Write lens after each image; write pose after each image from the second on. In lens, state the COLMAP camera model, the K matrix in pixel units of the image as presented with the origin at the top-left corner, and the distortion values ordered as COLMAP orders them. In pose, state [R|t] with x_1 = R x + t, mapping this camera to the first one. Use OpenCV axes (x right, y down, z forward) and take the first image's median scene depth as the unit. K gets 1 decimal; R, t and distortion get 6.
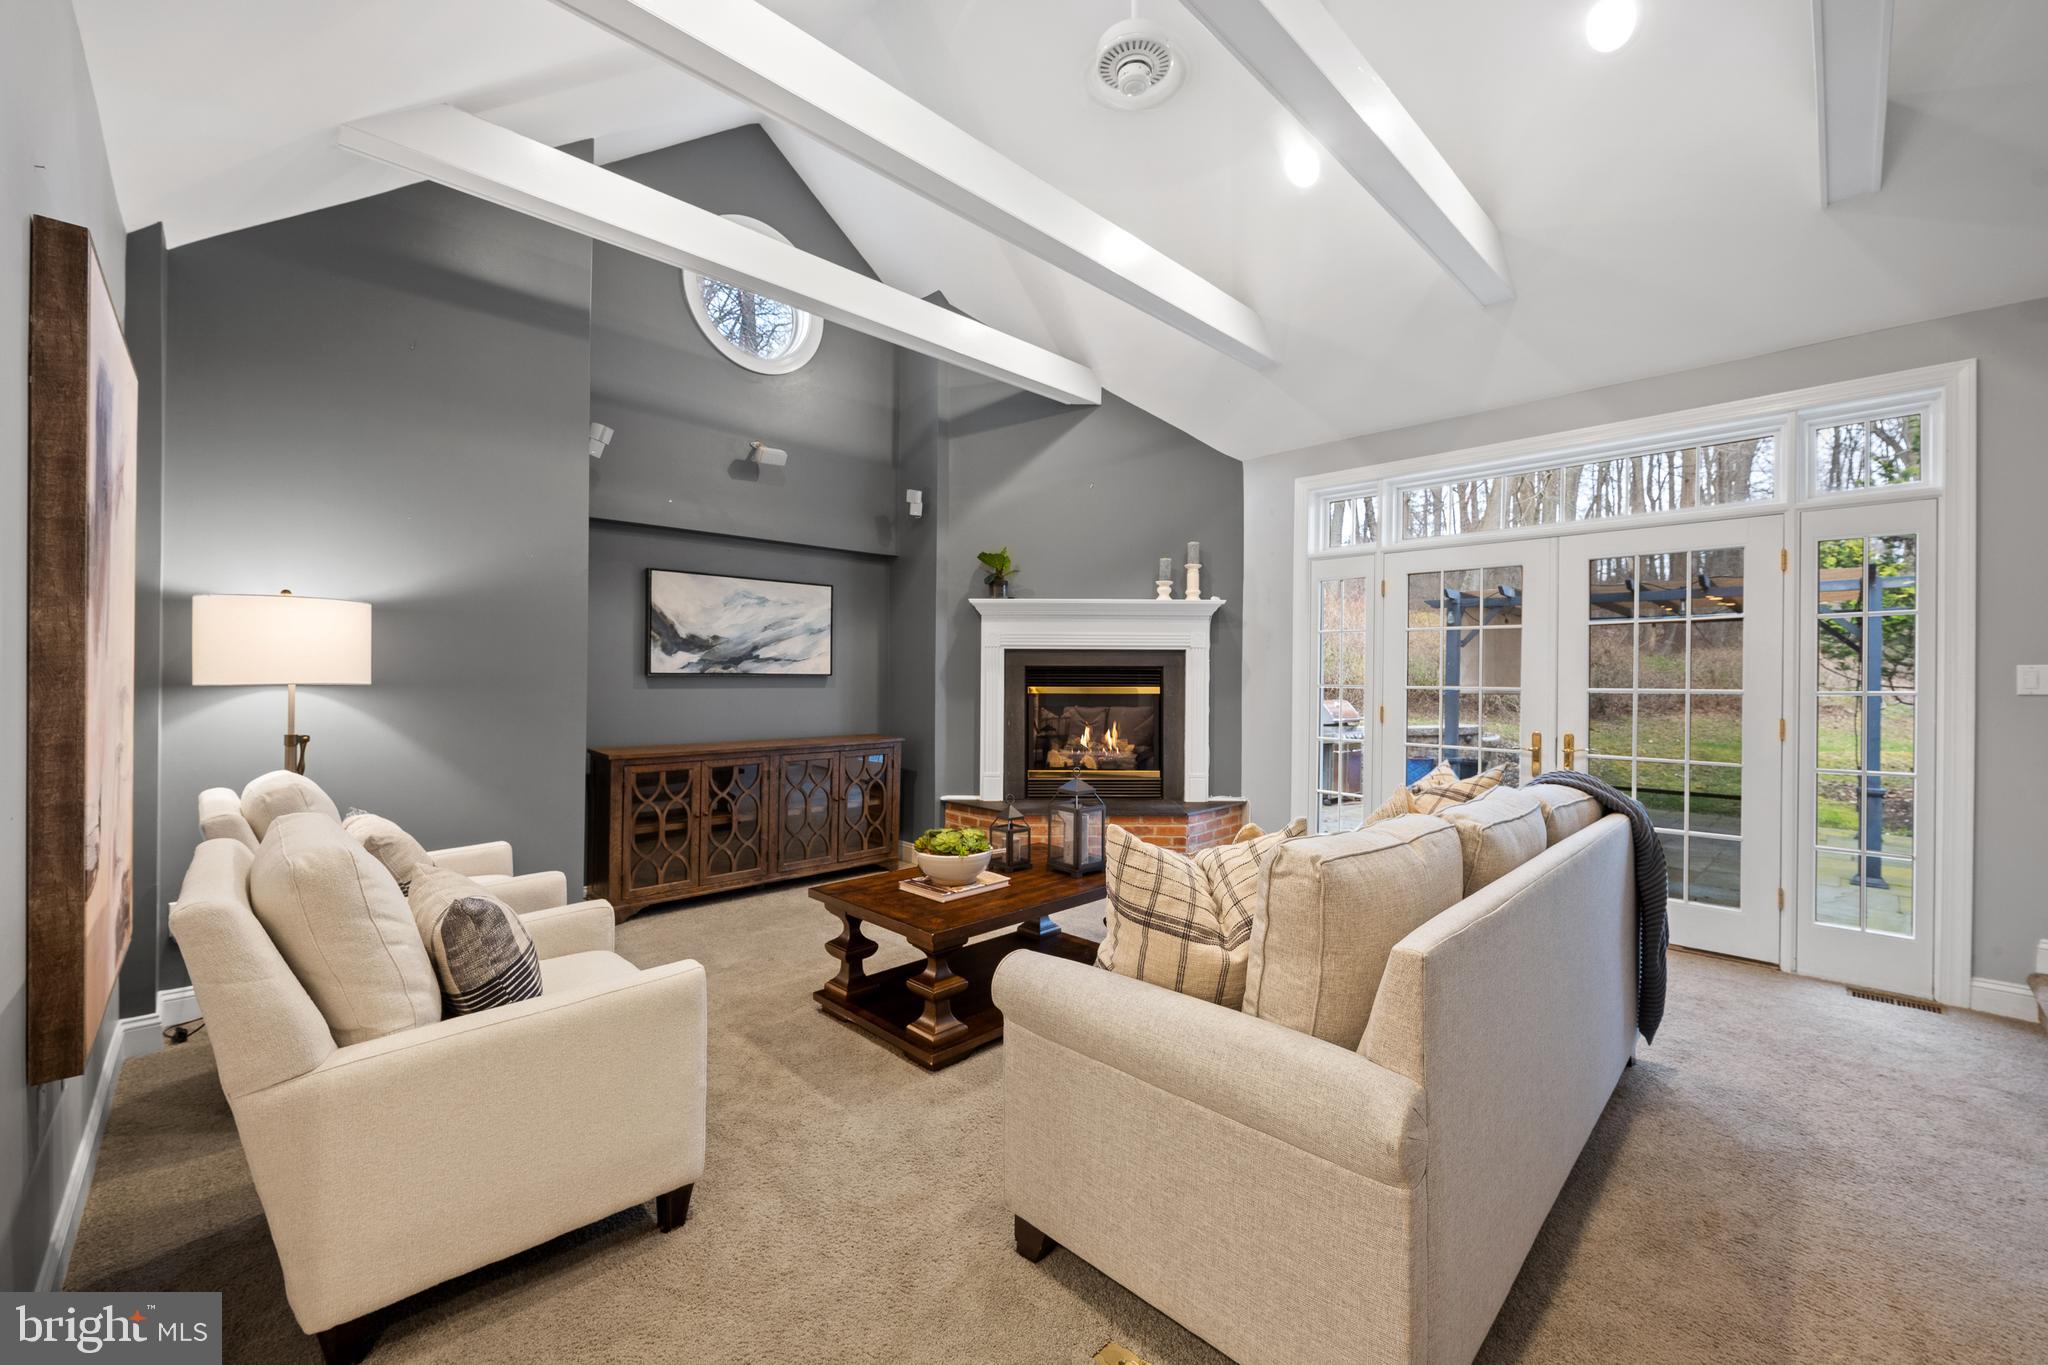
lens RADIAL K [[818.5, 0, 1027.2], [0, 818.5, 681.8], [0, 0, 1]] dist [0.000566, -0.000188]
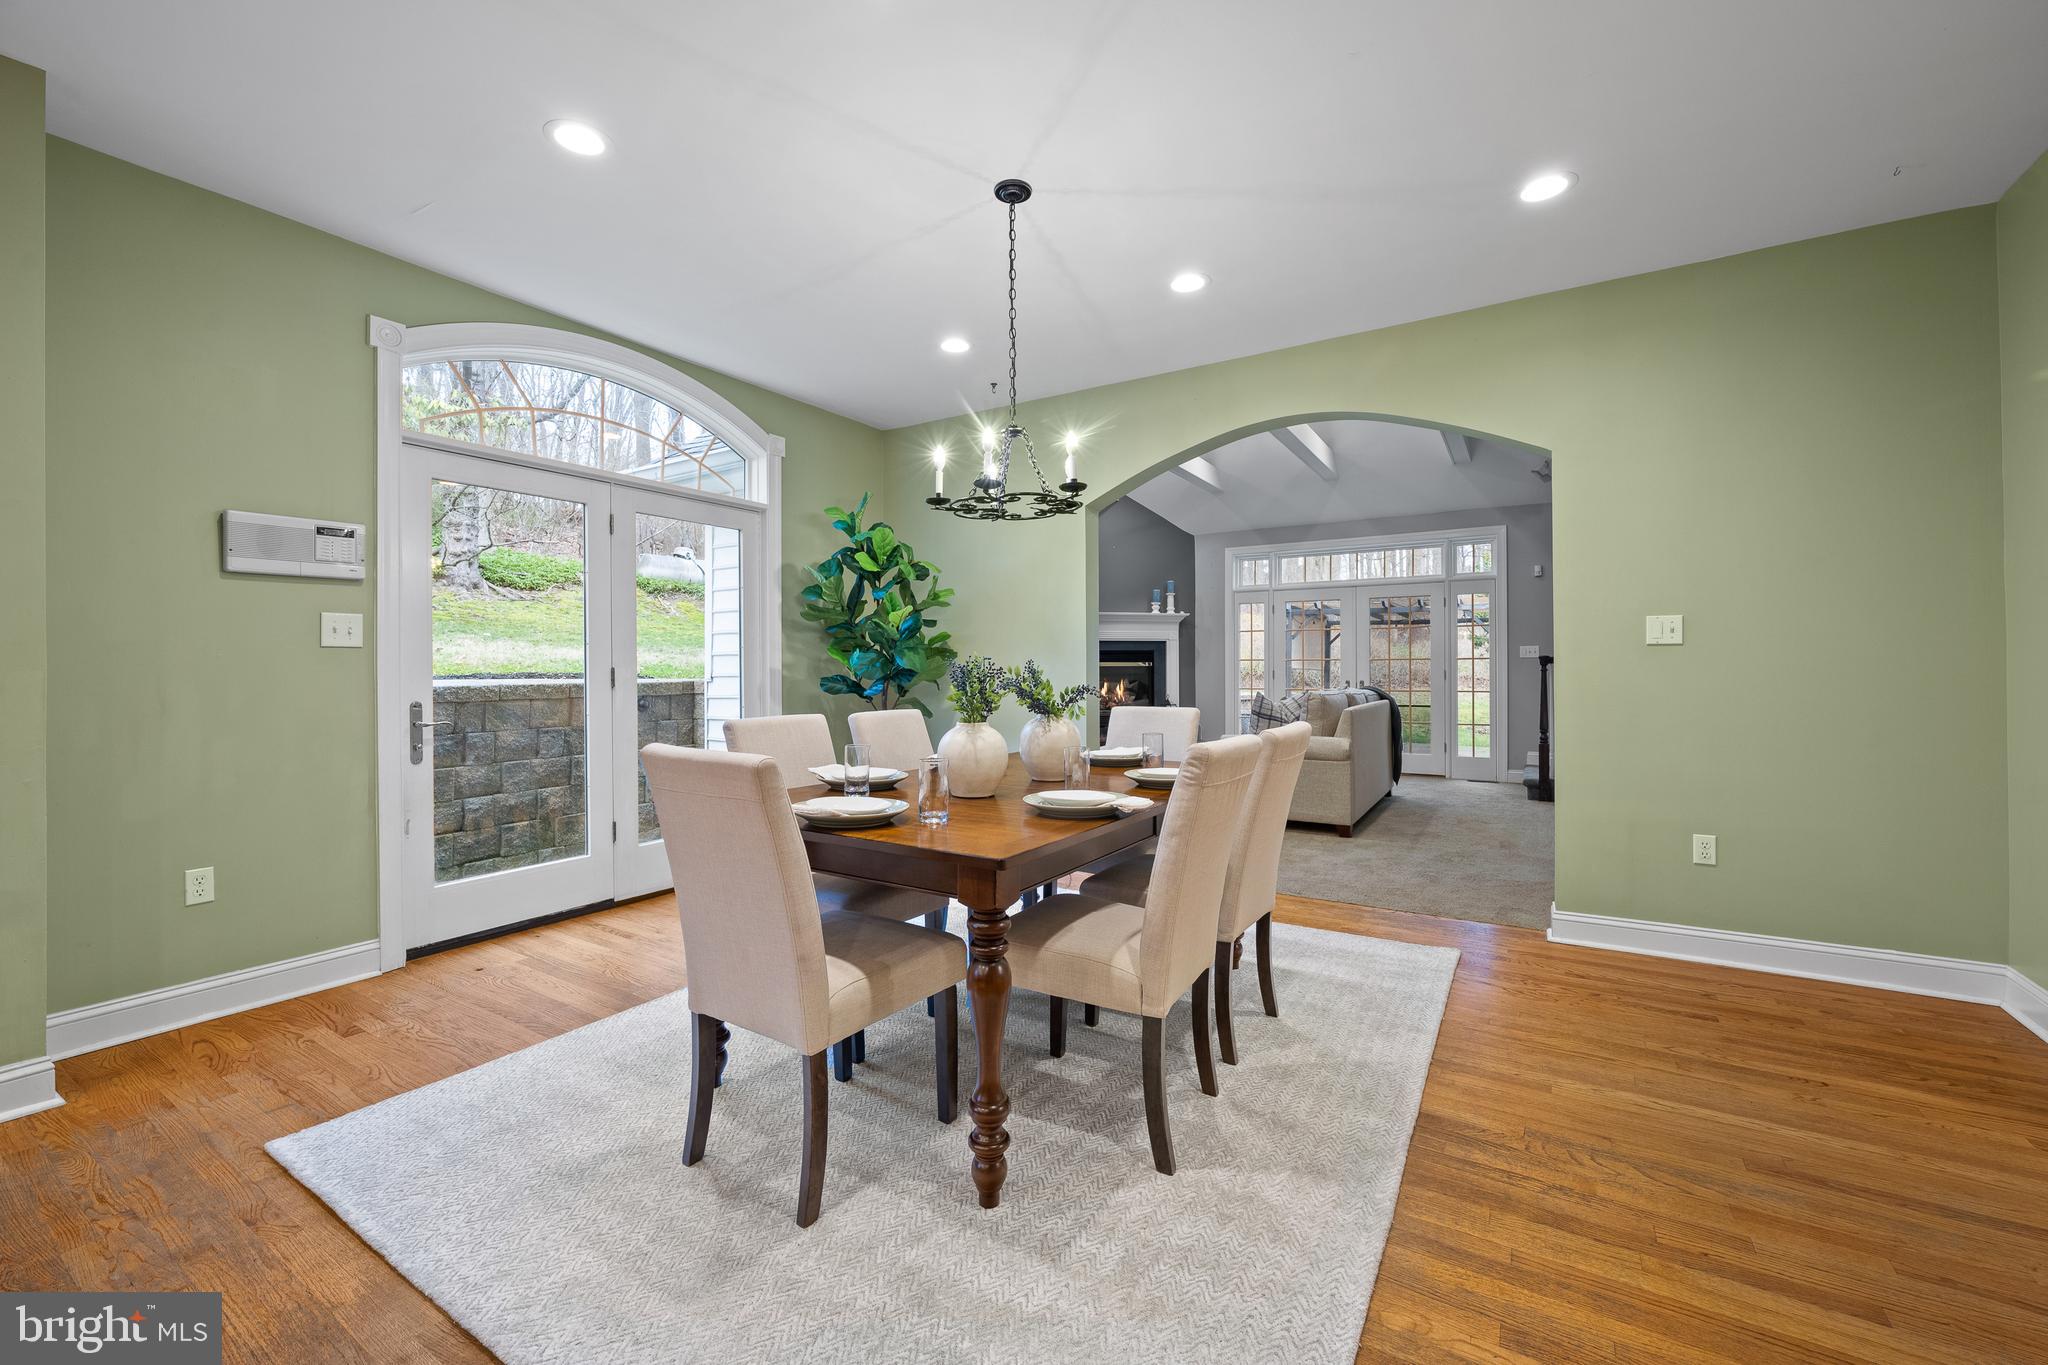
lens RADIAL K [[818.5, 0, 1027.8], [0, 818.5, 677.1], [0, 0, 1]] dist [0.000566, -0.000188]
pose [[0.972893, -0.008566, 0.231097, -0.520385], [0.008606, 0.999963, 0.000835, 0.035790], [-0.231096, 0.001177, 0.972930, -0.673371]]
